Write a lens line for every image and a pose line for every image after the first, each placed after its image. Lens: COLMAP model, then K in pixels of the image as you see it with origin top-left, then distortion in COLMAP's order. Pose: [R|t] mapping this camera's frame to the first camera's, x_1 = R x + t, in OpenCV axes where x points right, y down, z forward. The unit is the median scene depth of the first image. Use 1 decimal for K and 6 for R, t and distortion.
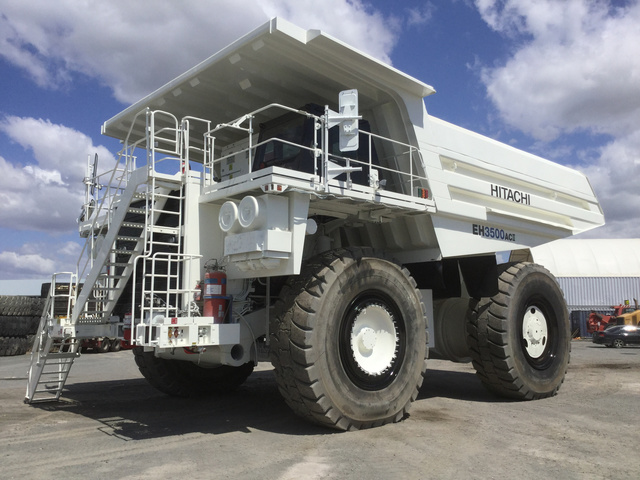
lens RADIAL K [[561.5, 0, 320.0], [0, 561.5, 240.0], [0, 0, 1]] dist [-0.001326, 0.001212]
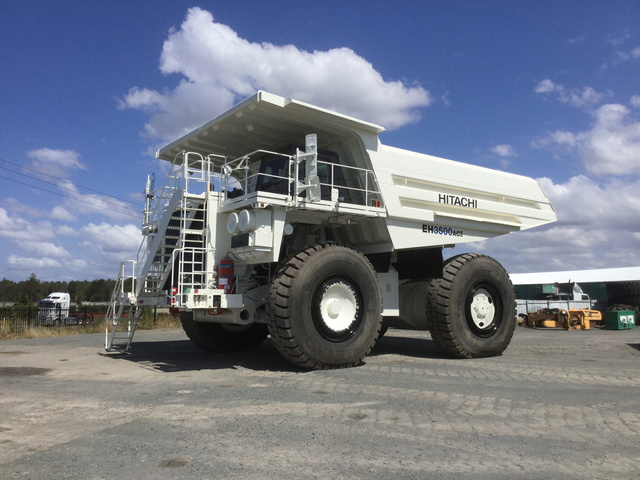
lens RADIAL K [[546.1, 0, 320.0], [0, 546.1, 240.0], [0, 0, 1]] dist [-0.001445, 0.001859]
pose [[0.995068, -0.005416, -0.099044, 0.194983], [0.007103, 0.999835, 0.016693, -0.017647], [0.098938, -0.017315, 0.994943, -0.398474]]
